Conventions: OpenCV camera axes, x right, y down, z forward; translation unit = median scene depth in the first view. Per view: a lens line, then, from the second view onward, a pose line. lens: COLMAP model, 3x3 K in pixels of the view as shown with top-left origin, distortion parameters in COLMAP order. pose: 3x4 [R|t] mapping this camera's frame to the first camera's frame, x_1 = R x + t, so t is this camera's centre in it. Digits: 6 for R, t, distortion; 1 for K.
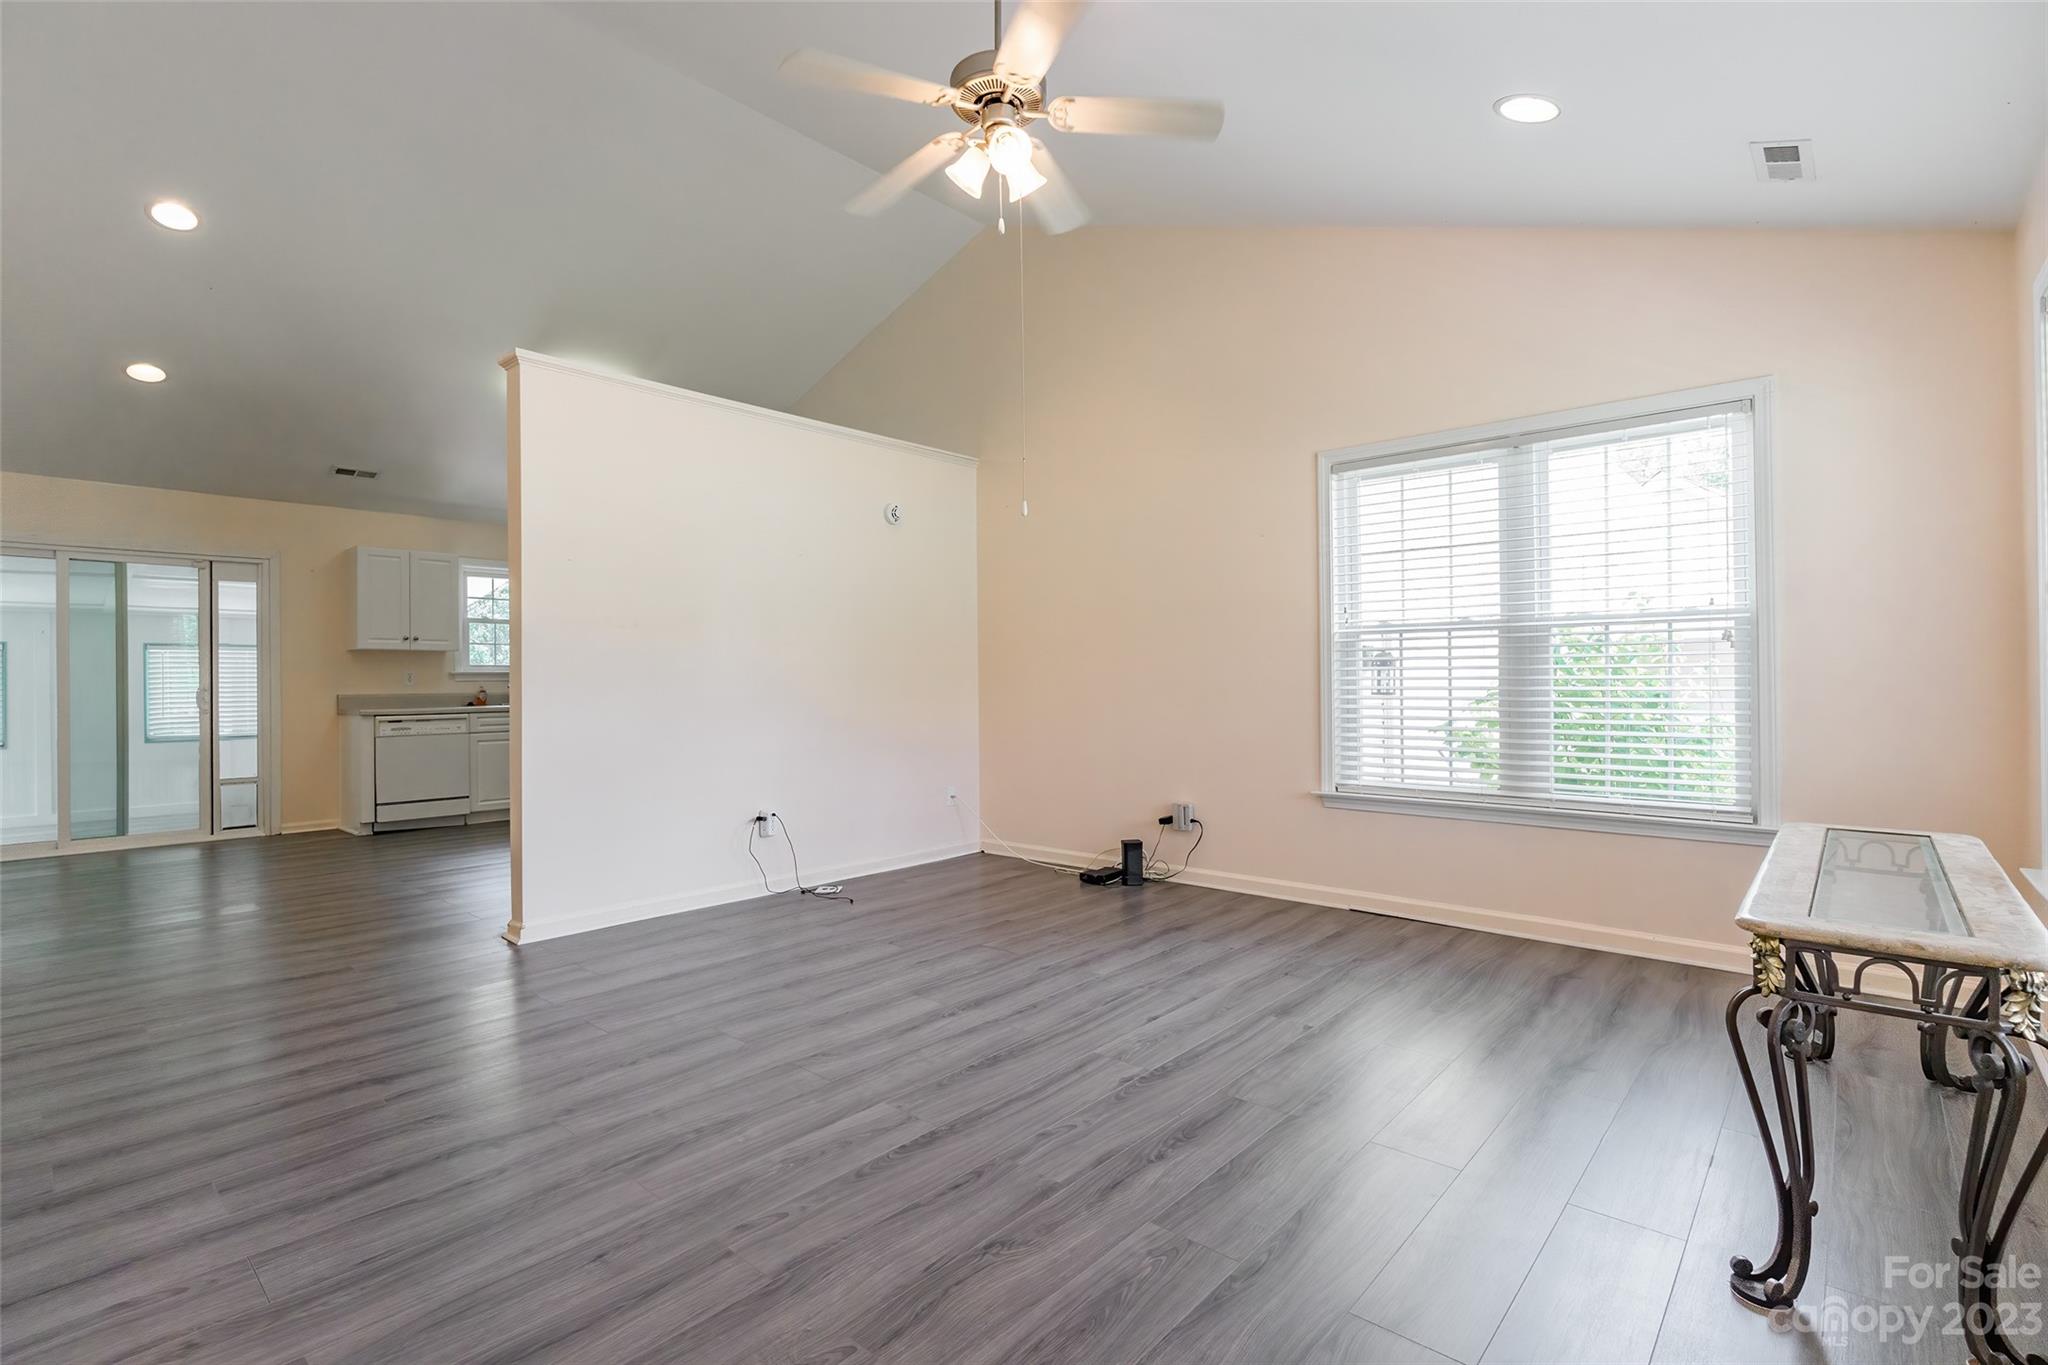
lens RADIAL K [[959.9, 0, 1026.6], [0, 959.9, 667.3], [0, 0, 1]] dist [-0.003246, -0.000823]
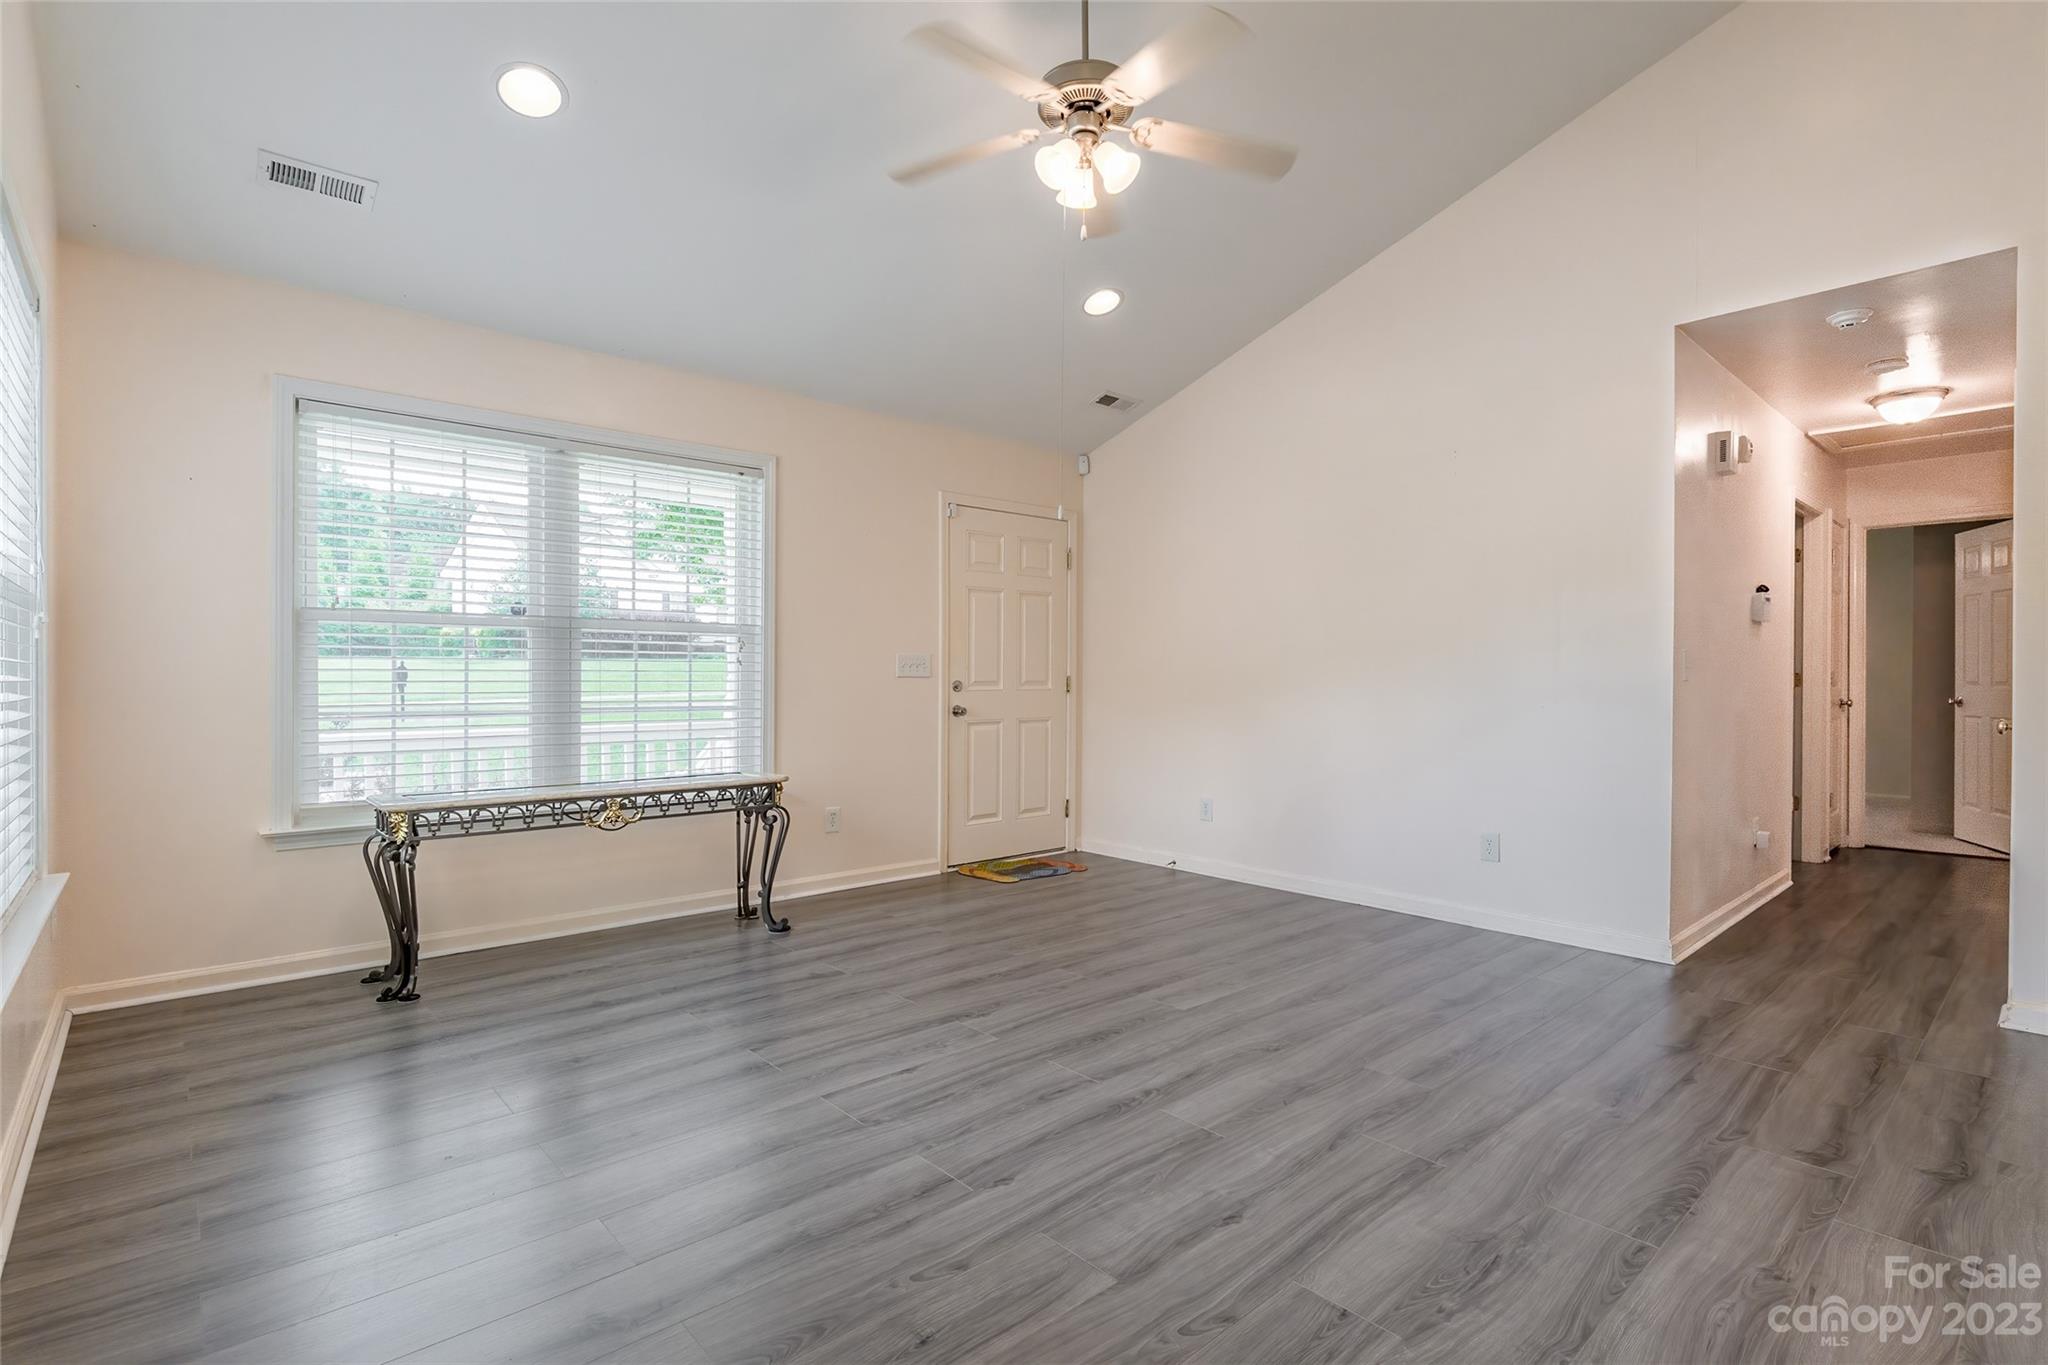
lens RADIAL K [[959.9, 0, 1018.9], [0, 959.9, 683.2], [0, 0, 1]] dist [-0.003246, -0.000823]
pose [[-0.992556, 0.005528, 0.121662, -0.073889], [0.004583, 0.999957, -0.008048, 0.029671], [-0.121701, -0.007430, -0.992539, 1.890954]]
